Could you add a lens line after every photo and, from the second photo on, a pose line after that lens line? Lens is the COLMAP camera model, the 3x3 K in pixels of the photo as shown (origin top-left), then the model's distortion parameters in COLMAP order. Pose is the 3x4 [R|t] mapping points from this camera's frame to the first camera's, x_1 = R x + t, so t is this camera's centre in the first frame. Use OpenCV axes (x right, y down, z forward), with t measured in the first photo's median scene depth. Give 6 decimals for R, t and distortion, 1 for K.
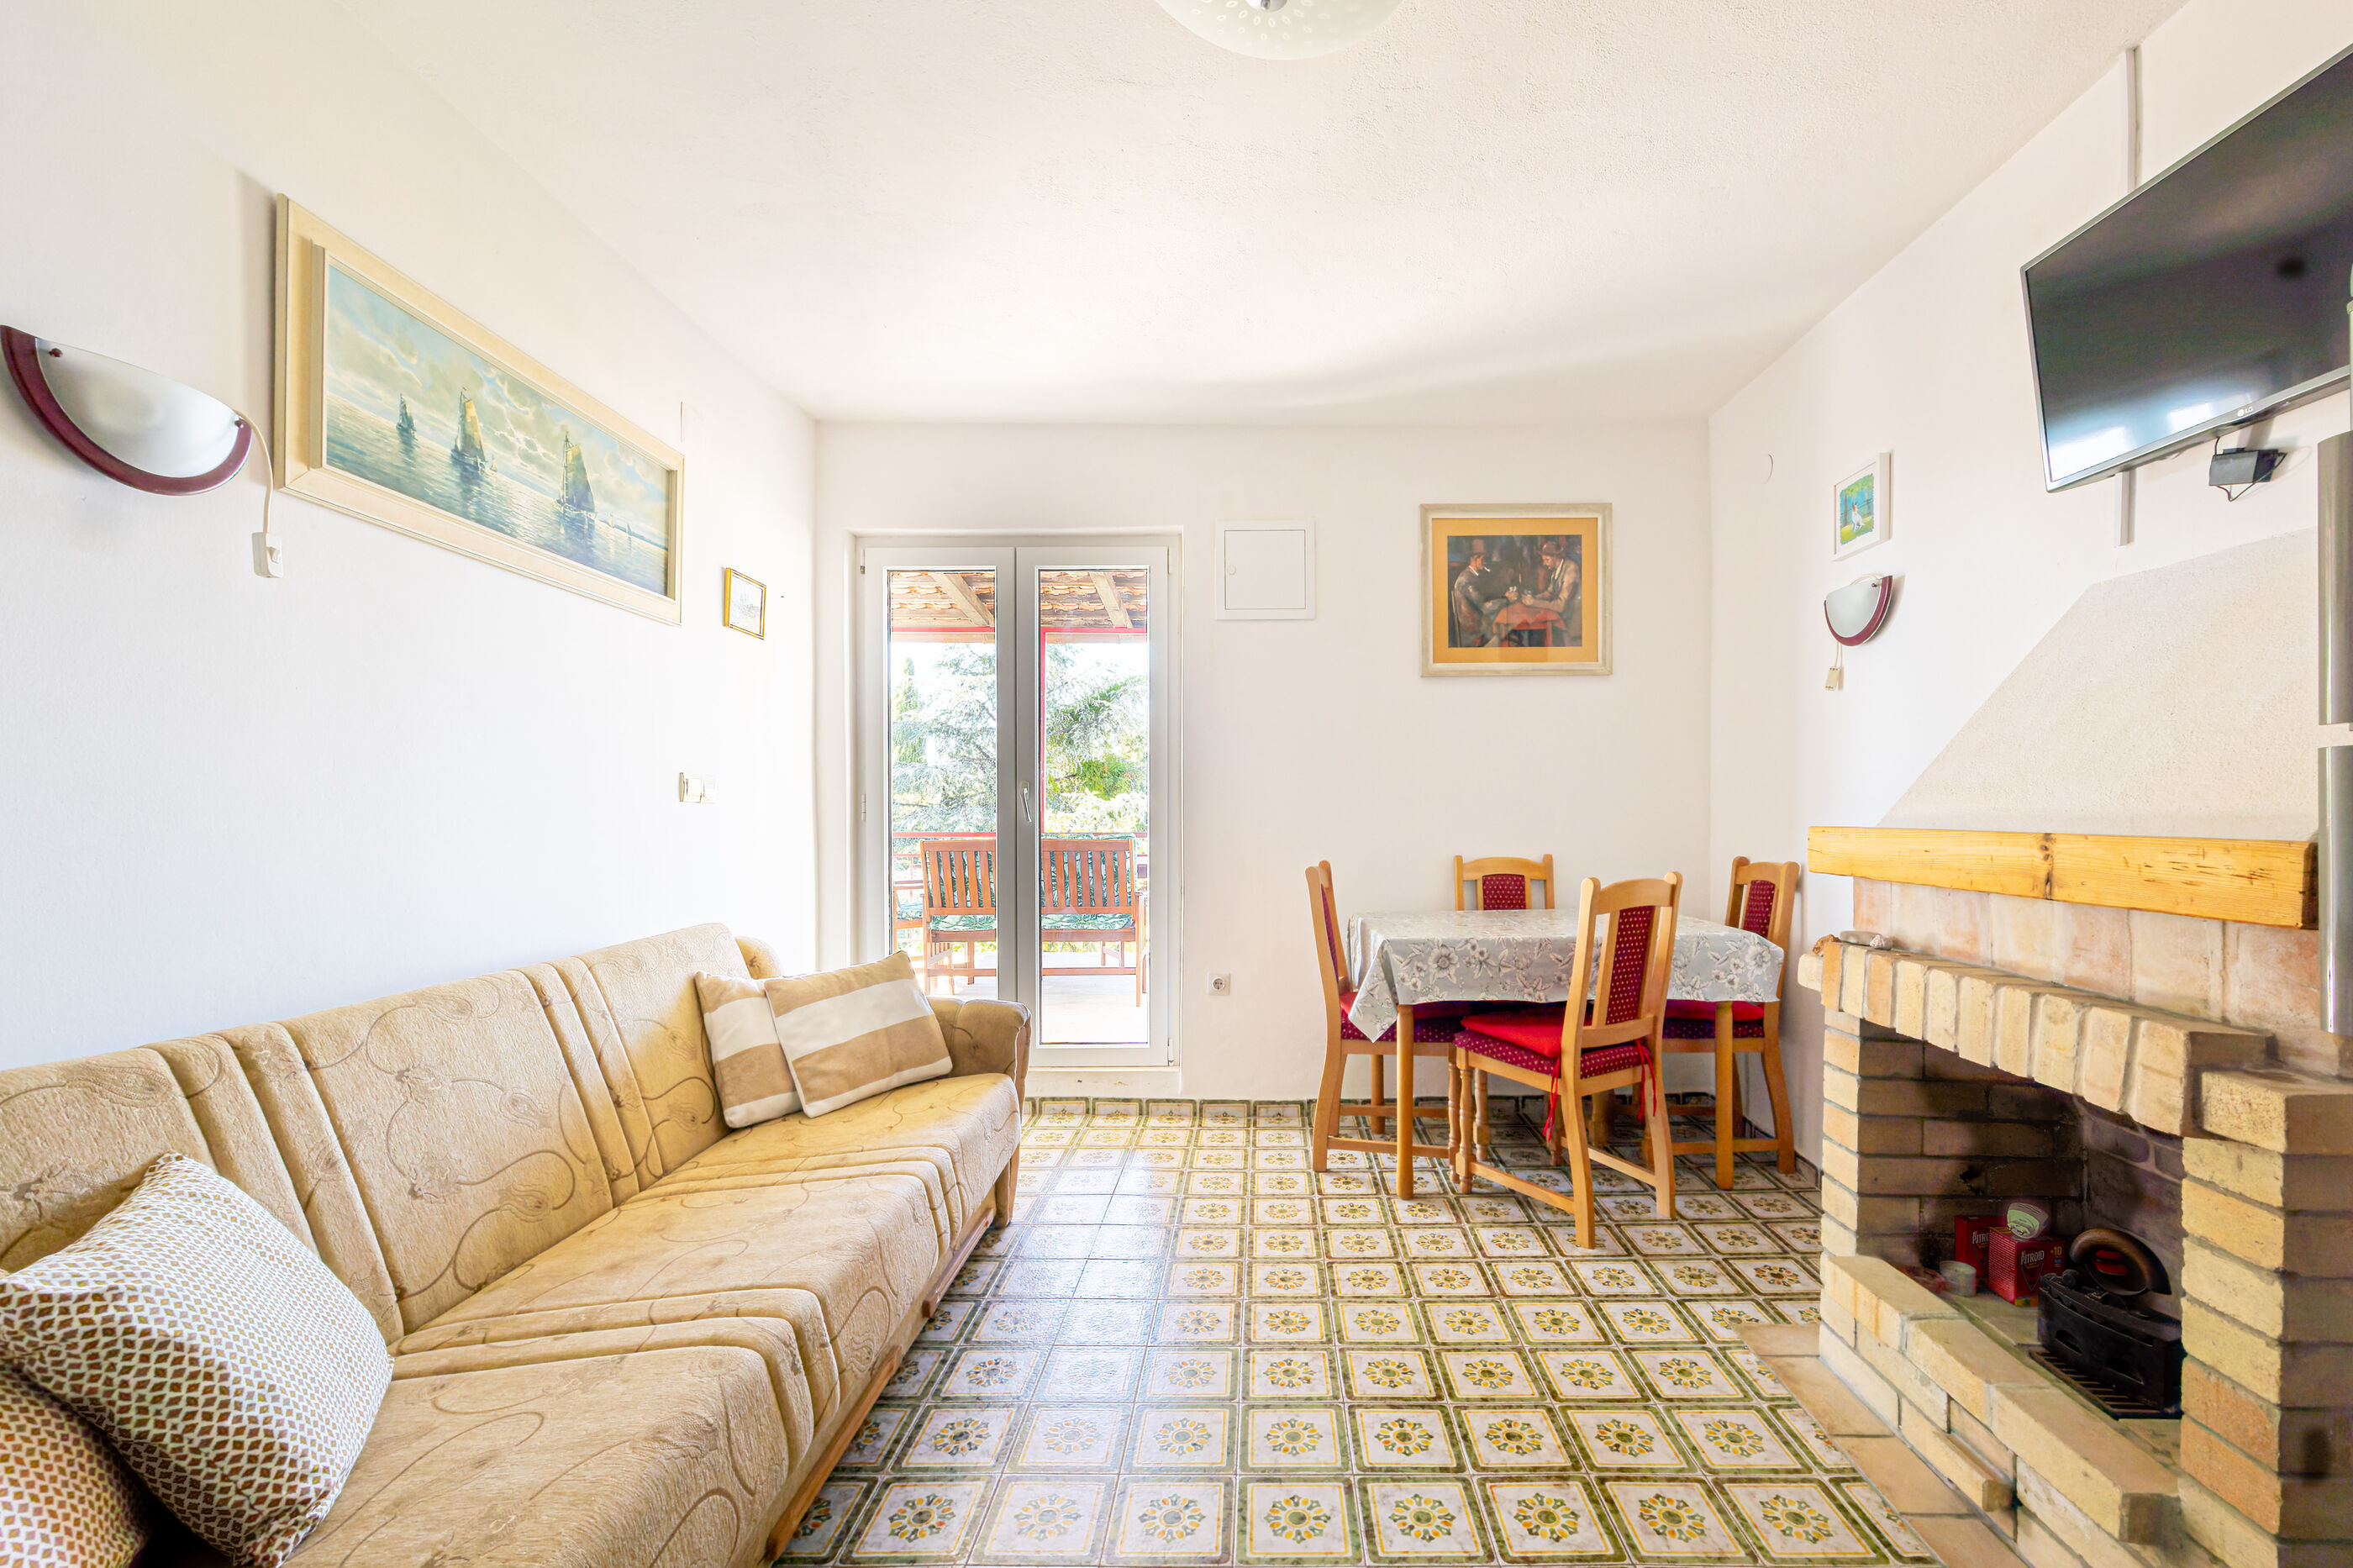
lens RADIAL K [[958.0, 0, 1250.6], [0, 958.0, 810.1], [0, 0, 1]] dist [-0.010768, 0.006727]
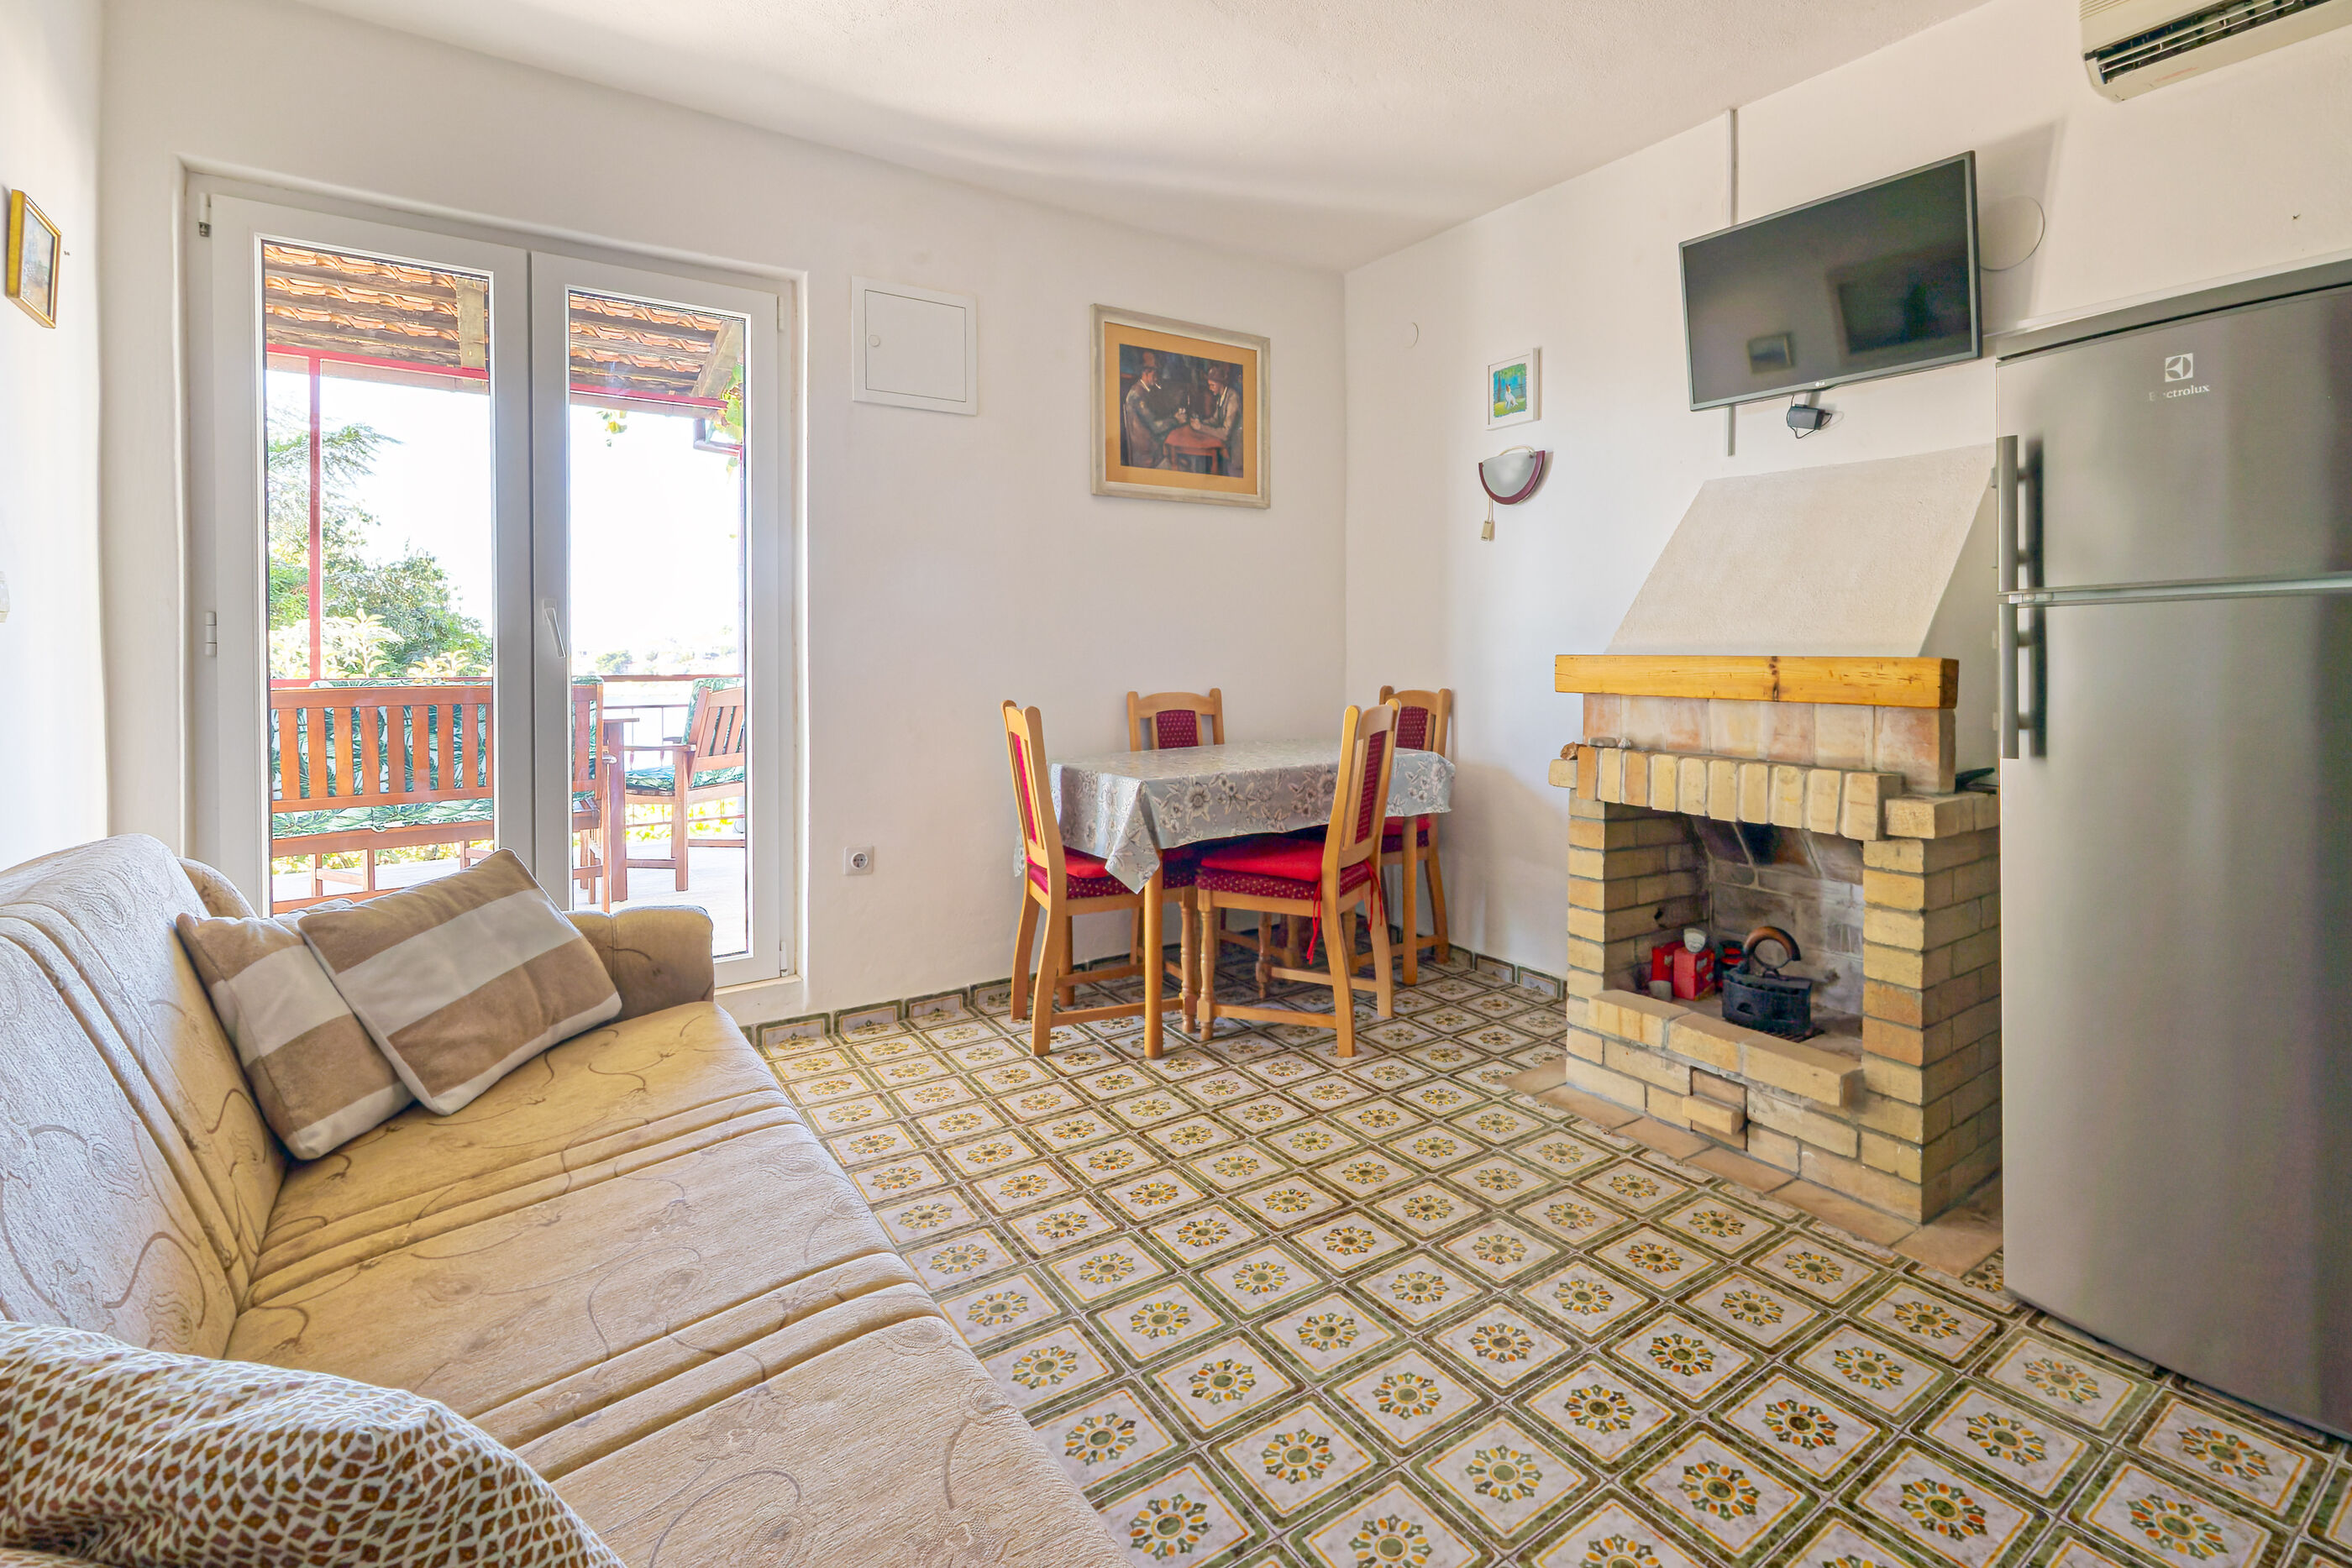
lens RADIAL K [[1116.6, 0, 1361.4], [0, 1116.6, 652.0], [0, 0, 1]] dist [-0.001557, 0.000815]
pose [[0.781489, -0.001054, 0.623918, -0.429286], [-0.001277, 0.999994, 0.003290, 0.007601], [-0.623917, -0.003368, 0.781483, 0.031311]]
